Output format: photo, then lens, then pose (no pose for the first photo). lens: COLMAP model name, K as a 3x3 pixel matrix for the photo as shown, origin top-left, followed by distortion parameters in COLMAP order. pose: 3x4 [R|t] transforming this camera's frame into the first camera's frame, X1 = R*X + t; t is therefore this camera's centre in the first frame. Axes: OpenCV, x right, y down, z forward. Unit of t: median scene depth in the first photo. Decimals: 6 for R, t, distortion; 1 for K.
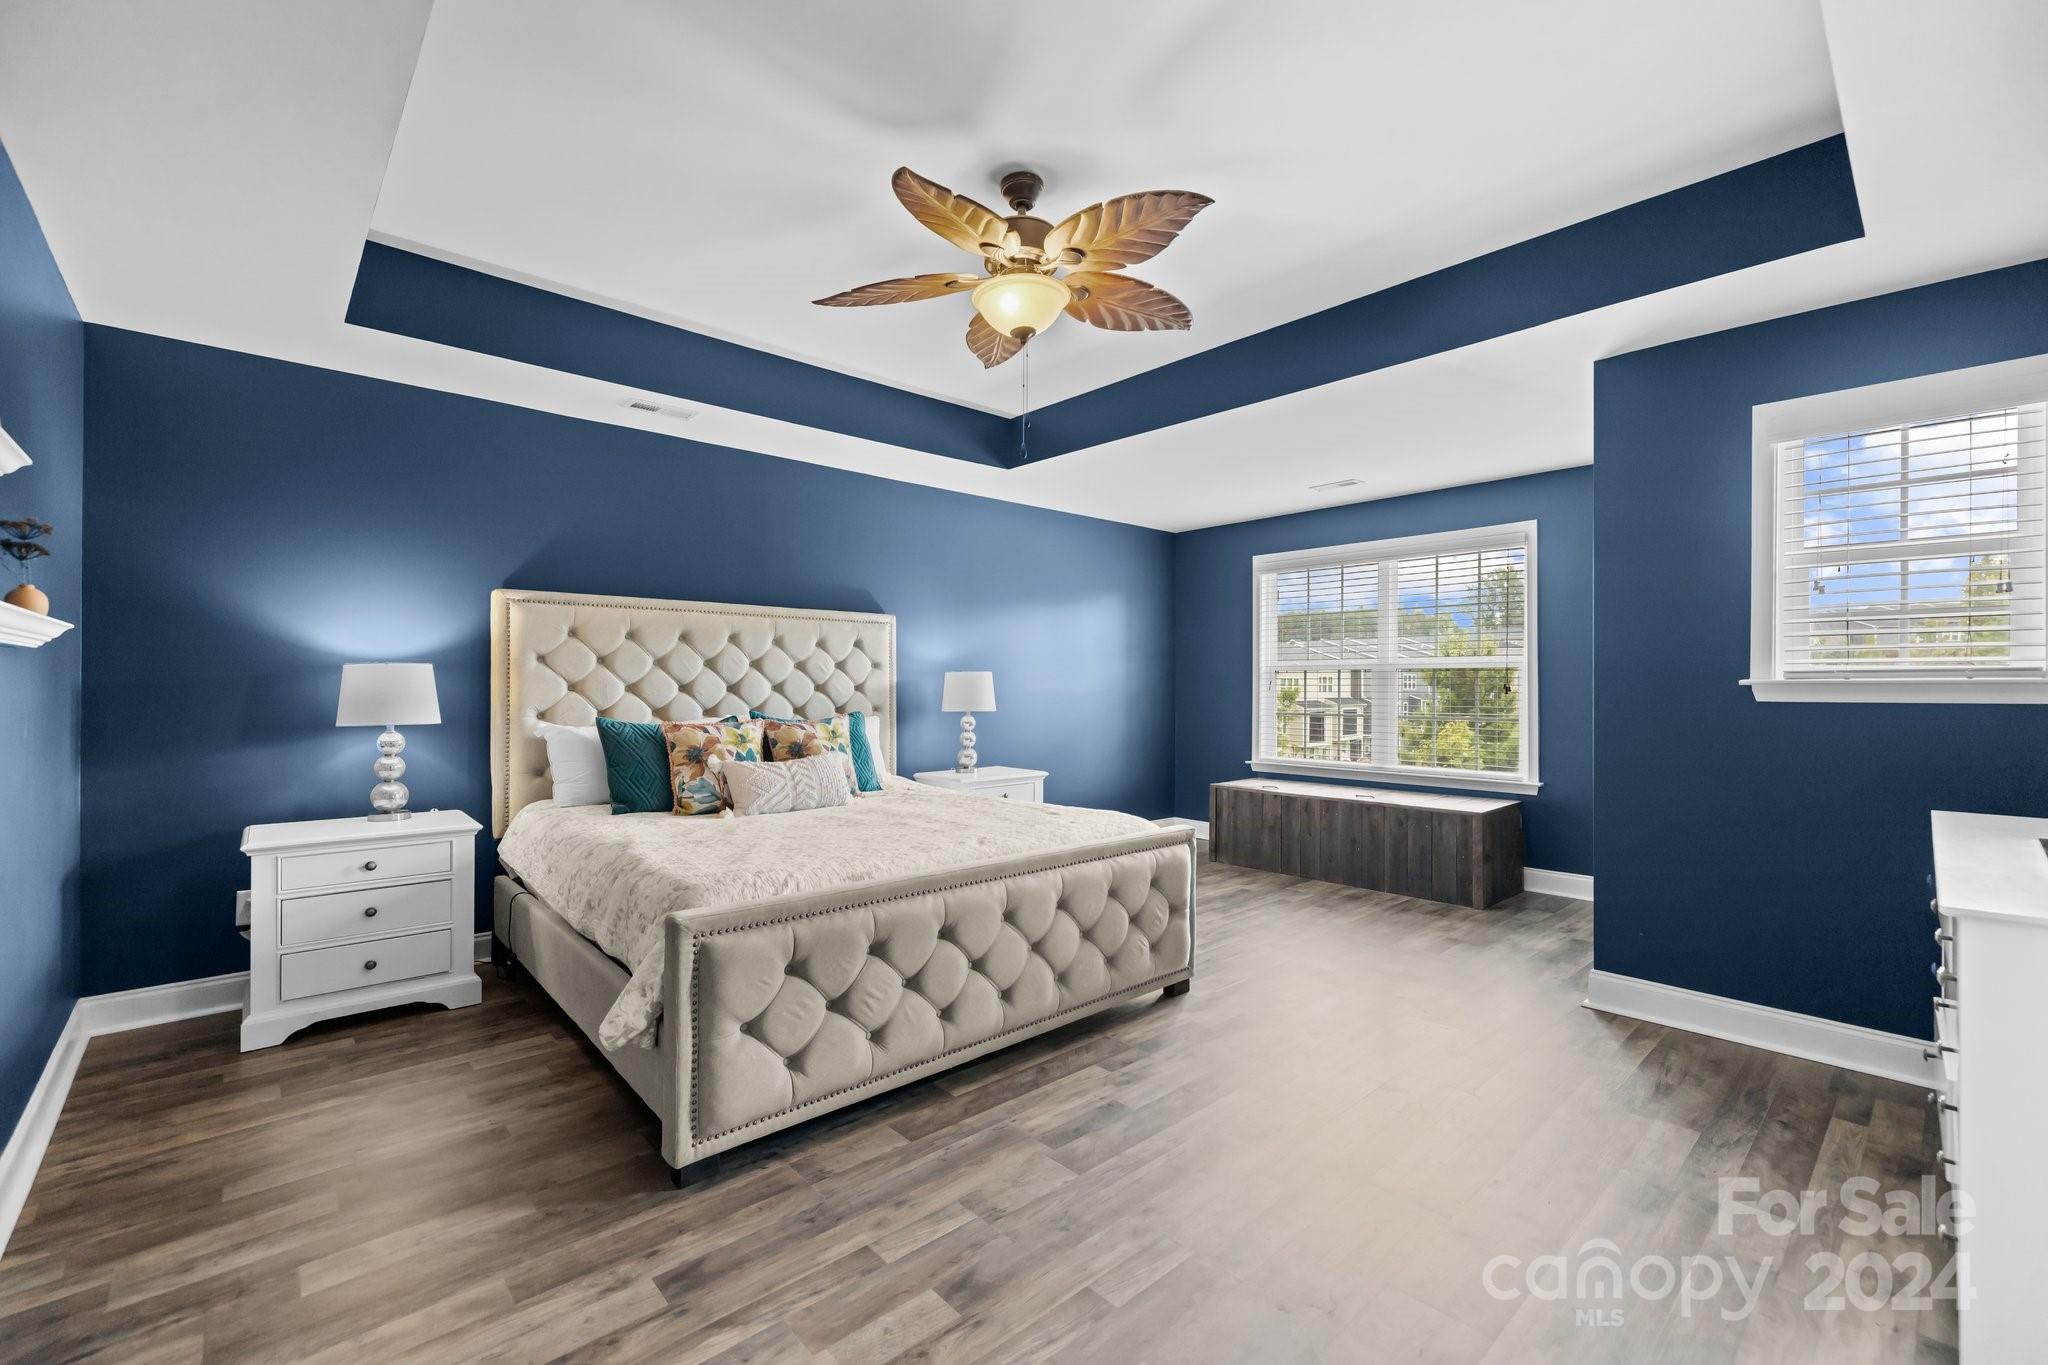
lens RADIAL K [[879.7, 0, 1014.5], [0, 879.7, 689.1], [0, 0, 1]] dist [-0.000273, 0.000005]
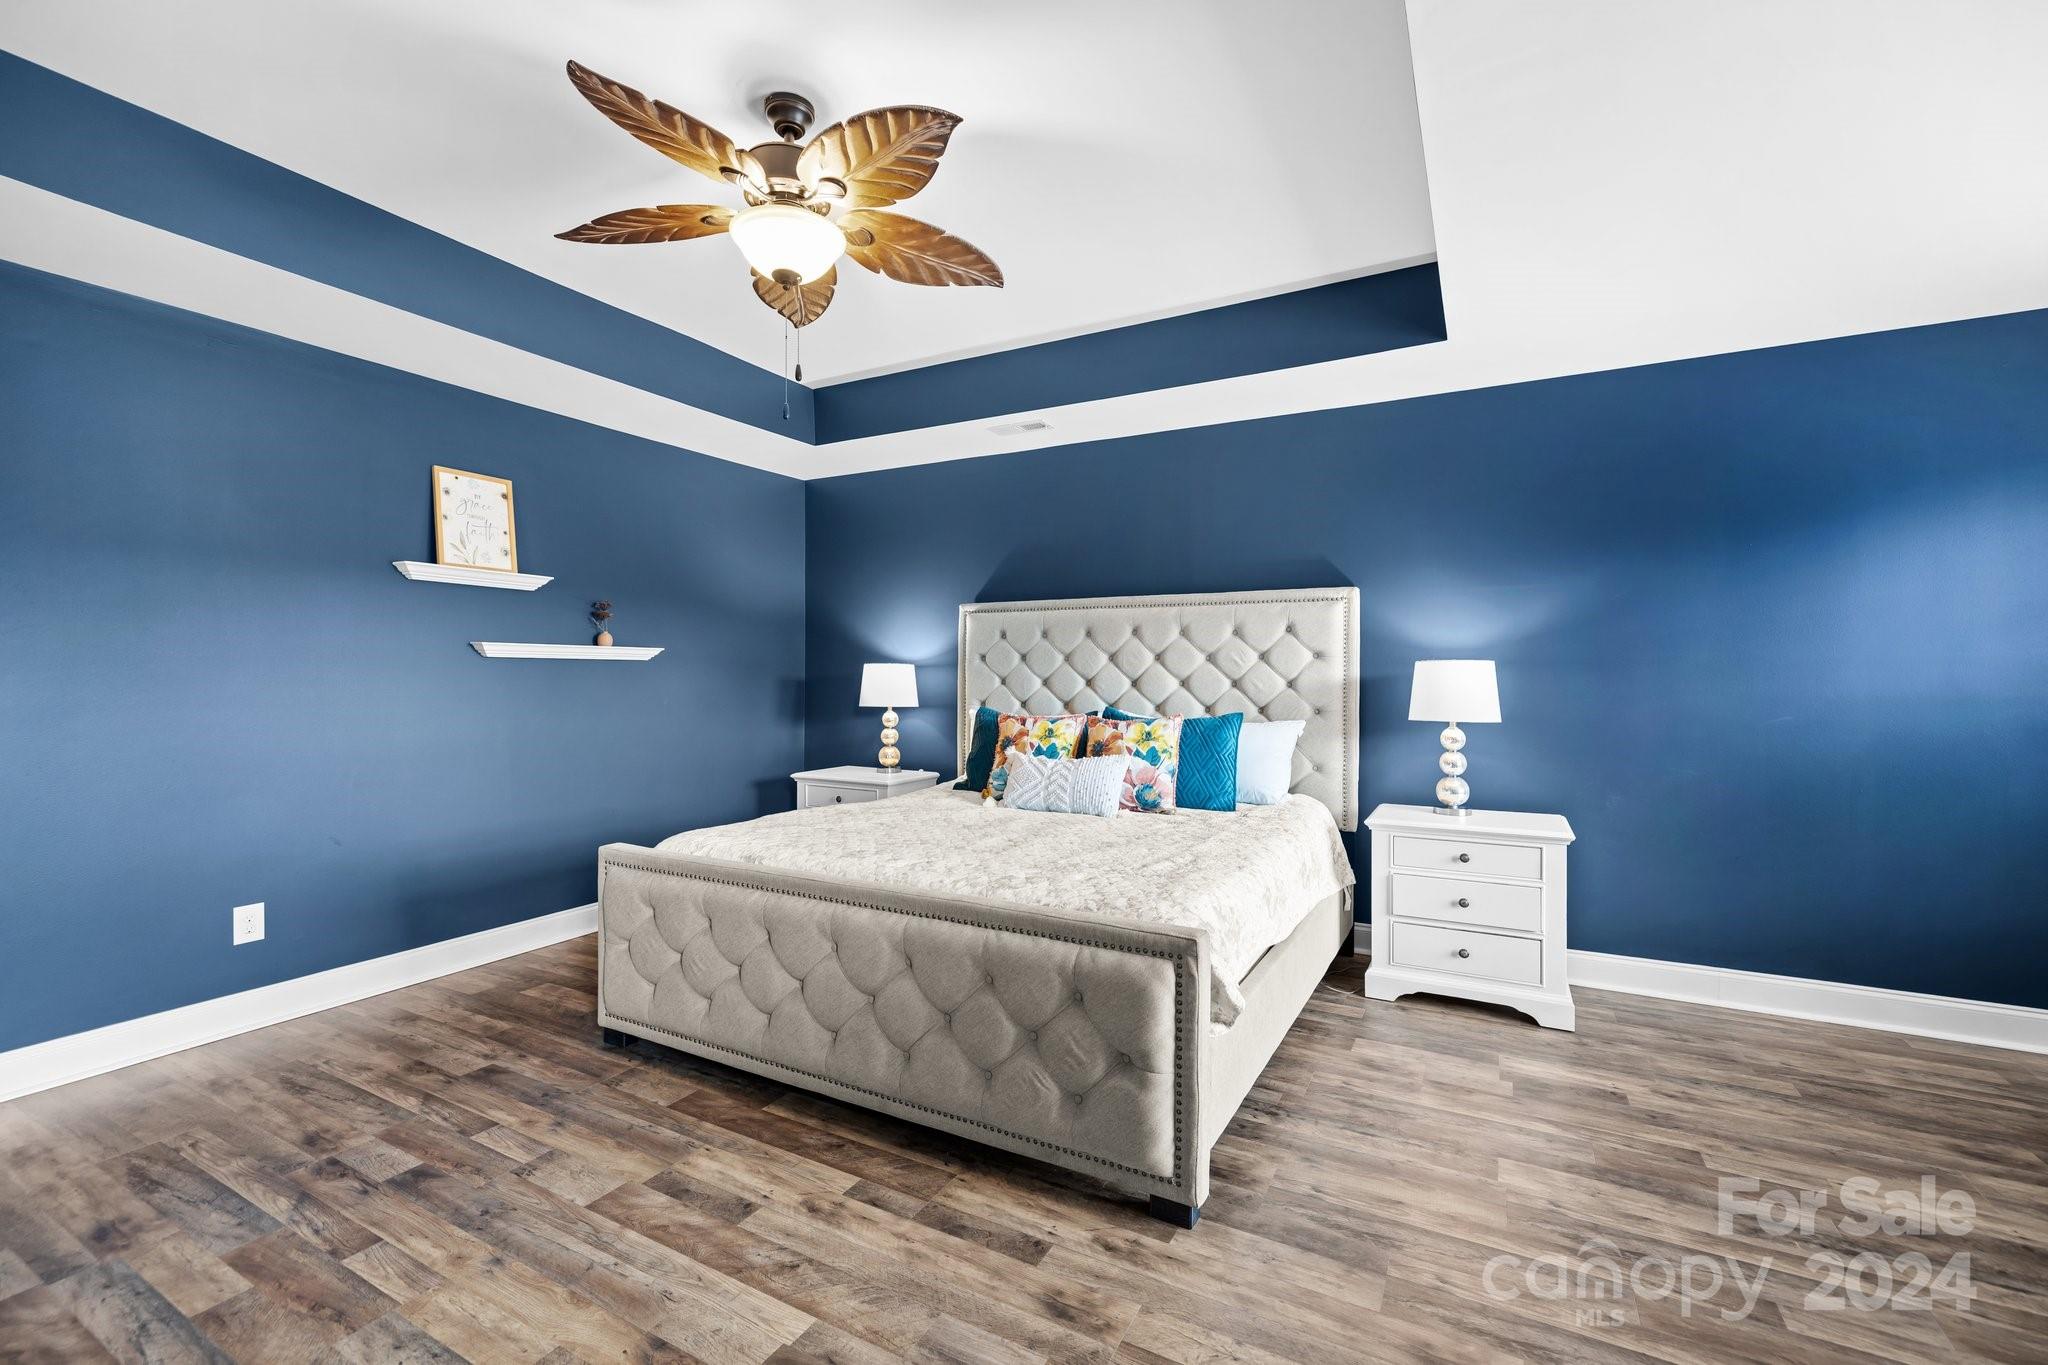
lens RADIAL K [[879.7, 0, 1013.7], [0, 879.7, 673.0], [0, 0, 1]] dist [-0.000273, 0.000005]
pose [[0.314624, -0.009490, -0.949169, 0.710303], [-0.012211, 0.999827, -0.014044, 0.003664], [0.949138, 0.016009, 0.314453, 0.736987]]
